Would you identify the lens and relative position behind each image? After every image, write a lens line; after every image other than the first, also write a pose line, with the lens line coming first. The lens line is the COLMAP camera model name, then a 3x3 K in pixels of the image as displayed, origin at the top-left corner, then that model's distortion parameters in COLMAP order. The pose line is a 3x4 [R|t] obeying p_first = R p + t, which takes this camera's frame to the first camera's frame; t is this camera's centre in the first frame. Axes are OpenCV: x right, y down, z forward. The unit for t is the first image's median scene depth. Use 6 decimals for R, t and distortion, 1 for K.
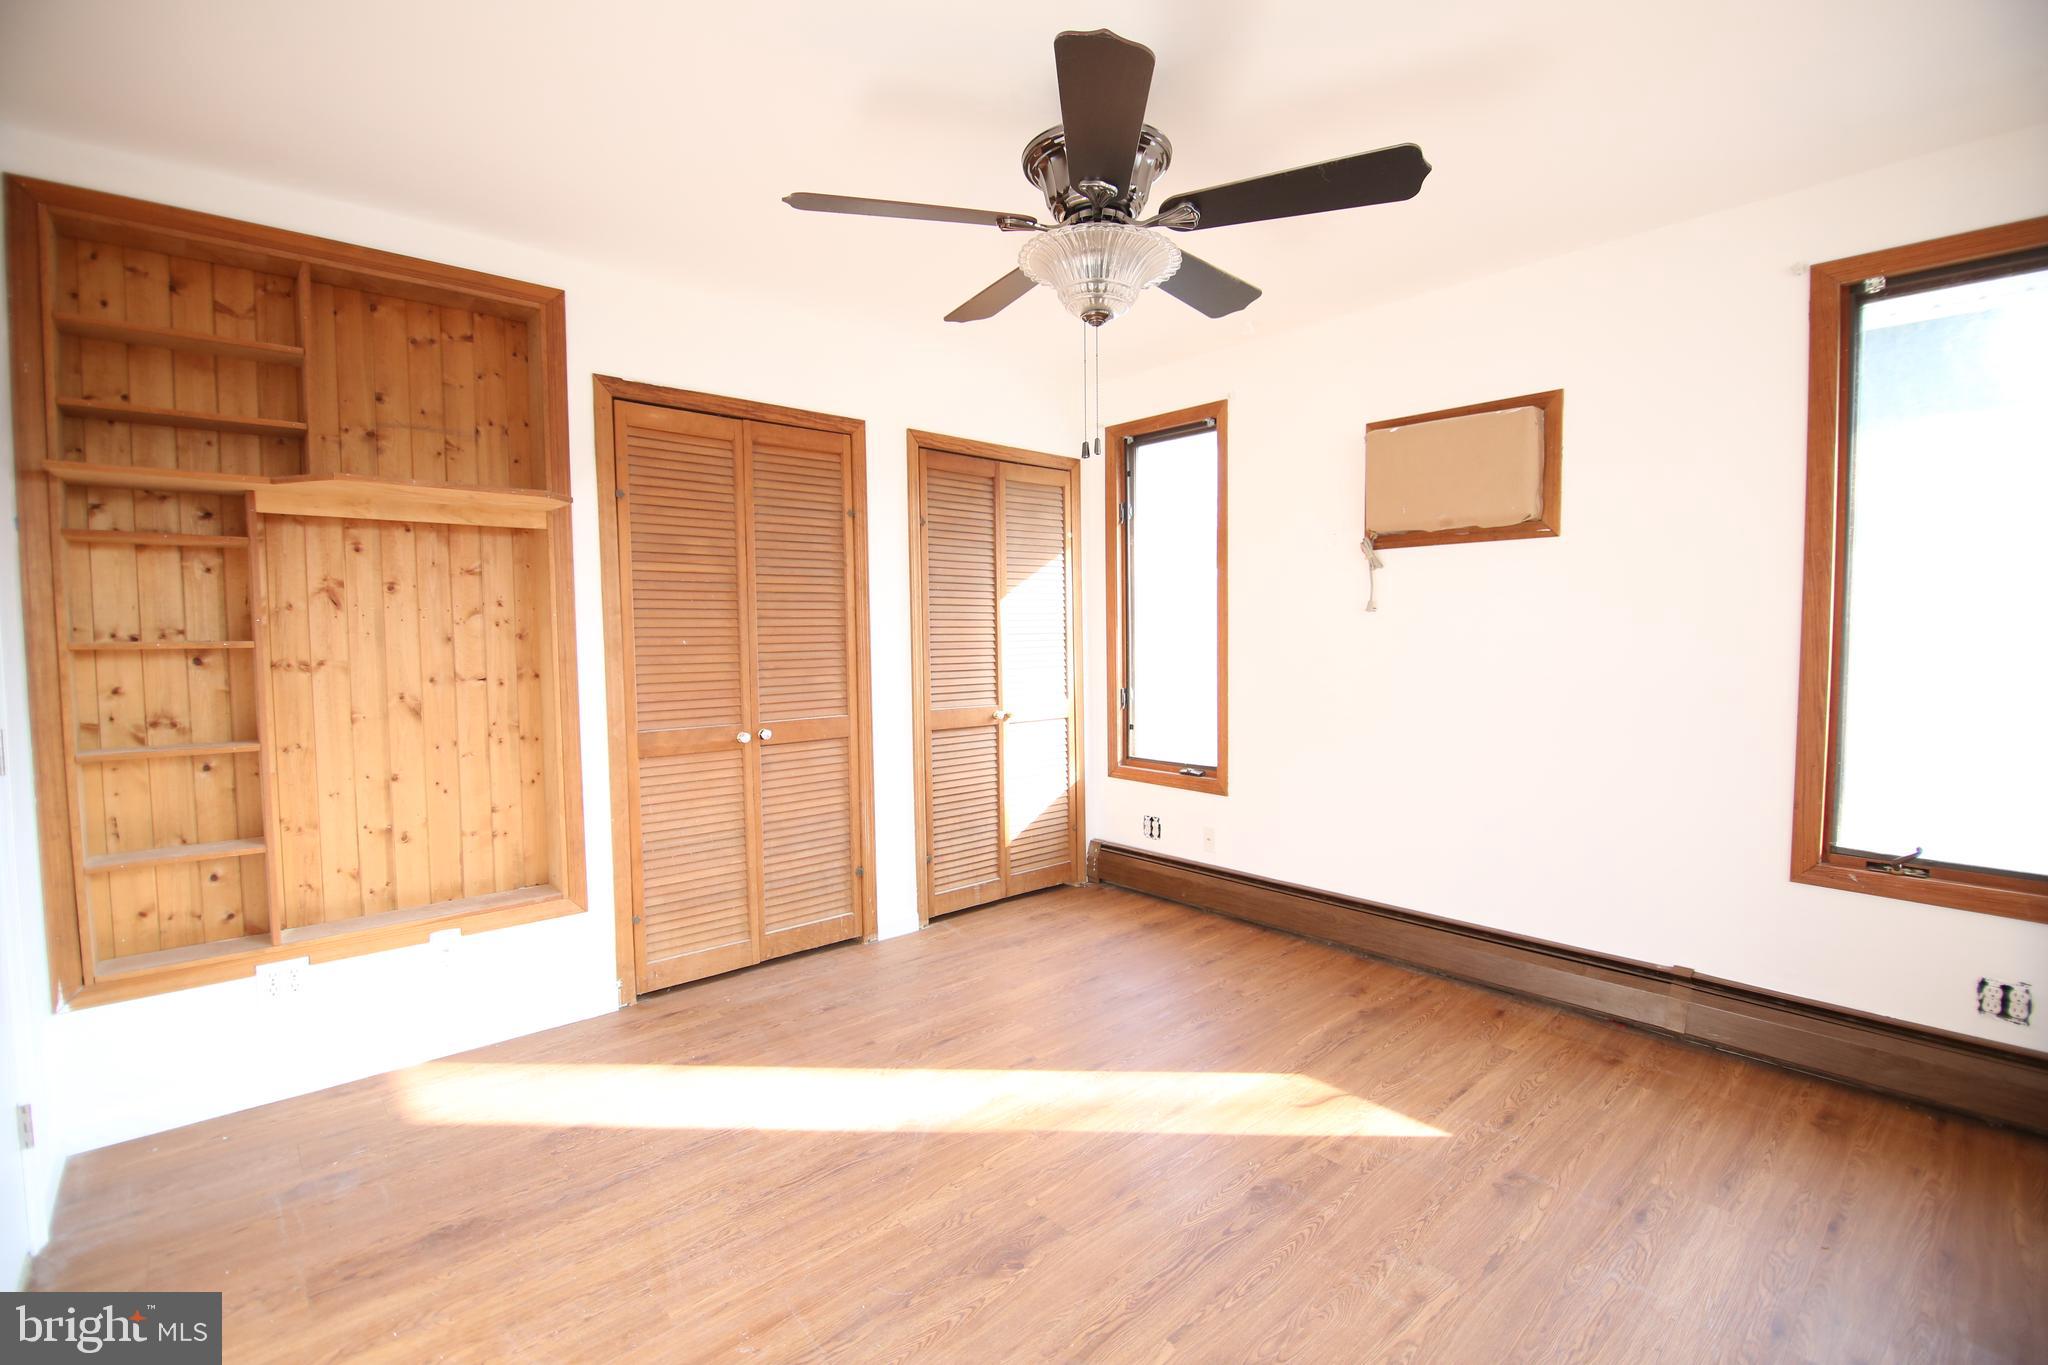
lens RADIAL K [[908.2, 0, 1018.9], [0, 908.2, 681.4], [0, 0, 1]] dist [-0.010874, -0.004397]
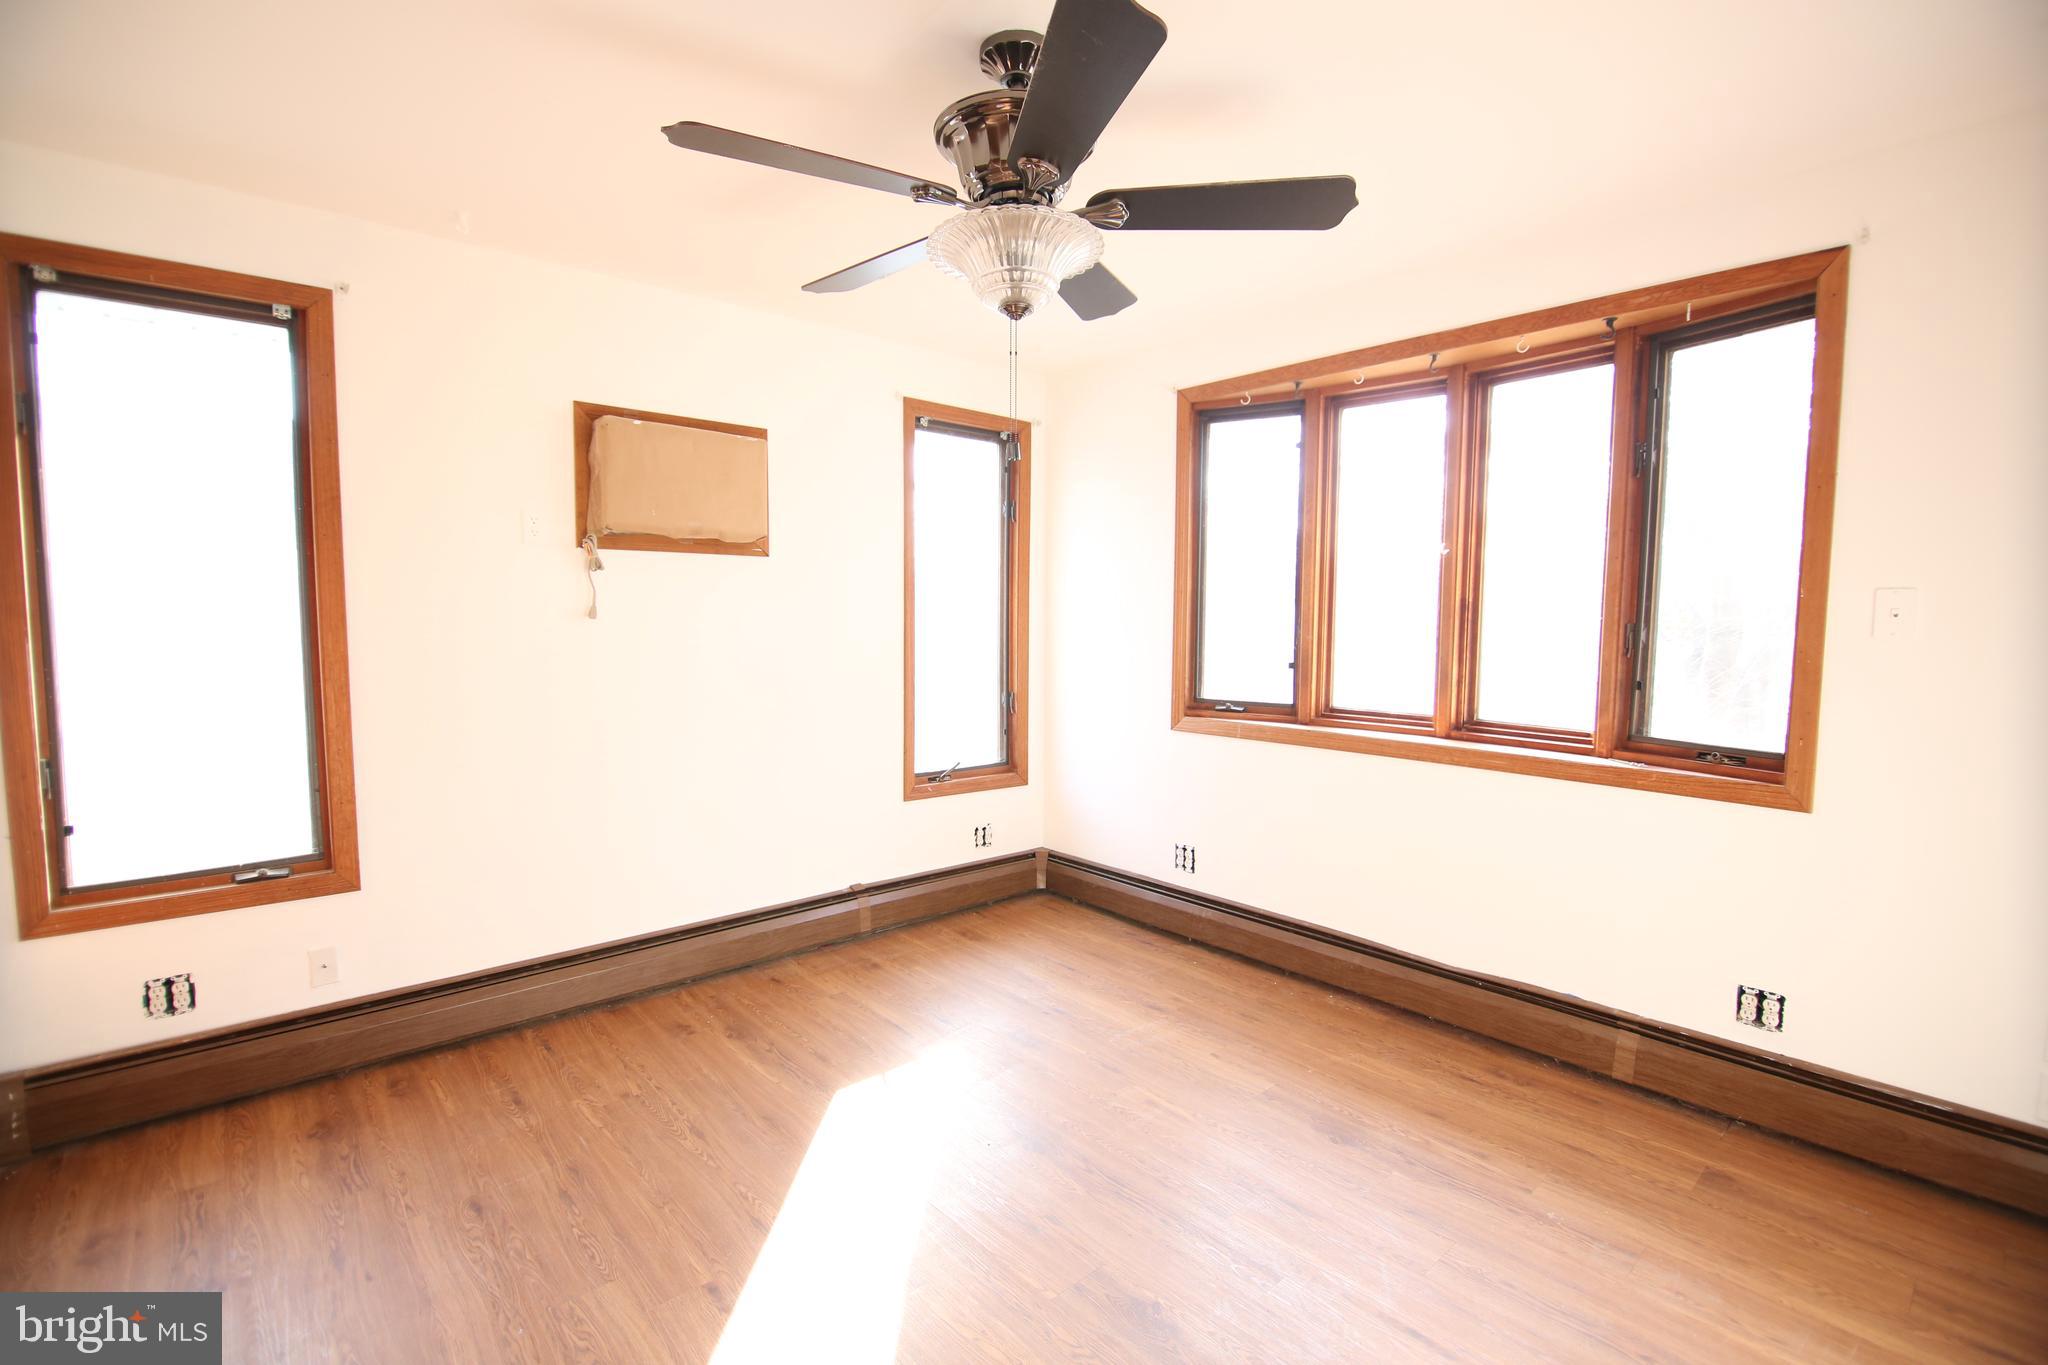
lens RADIAL K [[908.2, 0, 1023.1], [0, 908.2, 681.8], [0, 0, 1]] dist [-0.010874, -0.004397]
pose [[0.008639, -0.065280, 0.997830, -0.510775], [0.054885, 0.996394, 0.064710, -0.052265], [-0.998455, 0.054207, 0.012191, 0.601474]]
